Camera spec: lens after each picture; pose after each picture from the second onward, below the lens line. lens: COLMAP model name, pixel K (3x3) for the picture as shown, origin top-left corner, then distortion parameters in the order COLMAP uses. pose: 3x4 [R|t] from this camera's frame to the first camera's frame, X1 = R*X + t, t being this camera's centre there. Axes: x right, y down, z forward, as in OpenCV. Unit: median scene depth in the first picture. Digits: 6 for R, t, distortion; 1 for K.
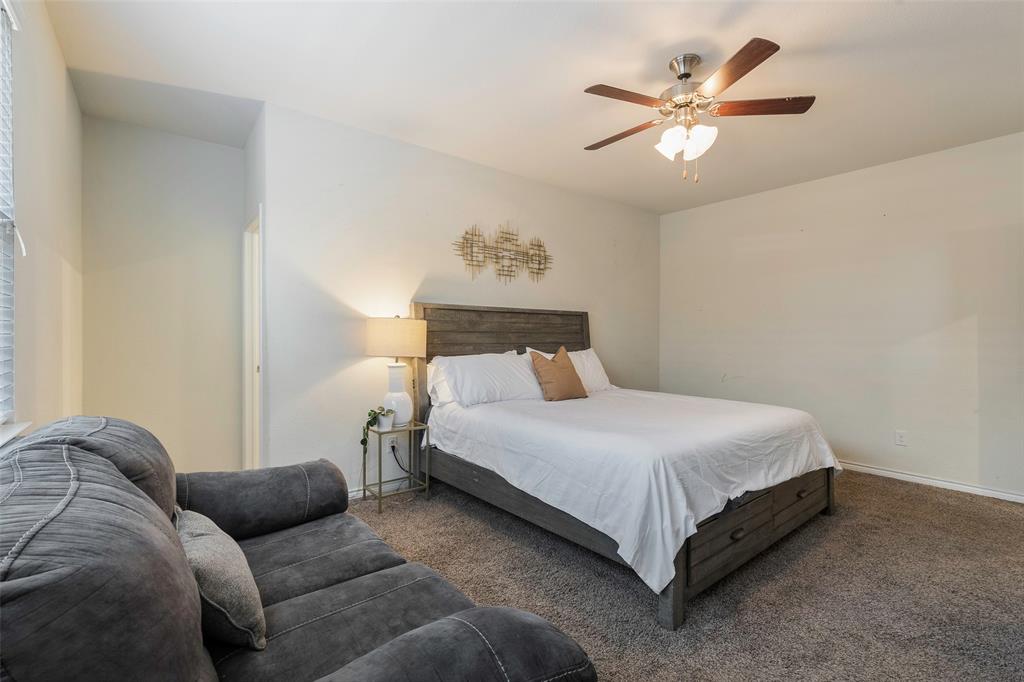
lens RADIAL K [[452.9, 0, 512.7], [0, 452.9, 339.4], [0, 0, 1]] dist [-0.000713, -0.001021]
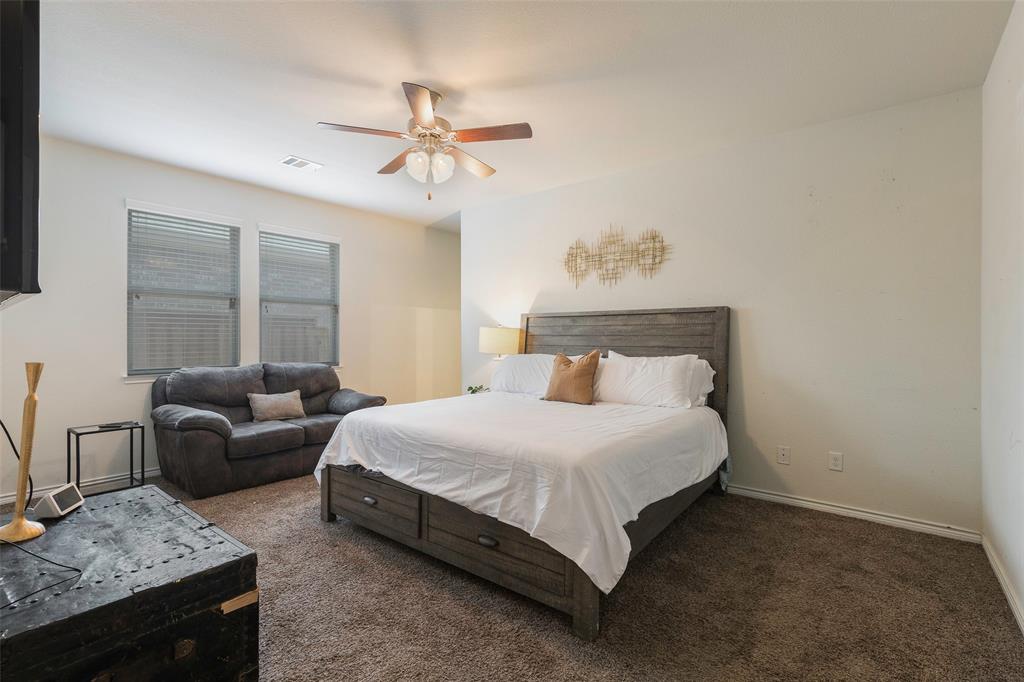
lens RADIAL K [[452.9, 0, 514.6], [0, 452.9, 340.7], [0, 0, 1]] dist [-0.000713, -0.001021]
pose [[0.242954, 0.000185, -0.970038, 0.913244], [-0.009186, 0.999956, -0.002110, 0.000289], [0.969994, 0.009424, 0.242944, 0.556725]]
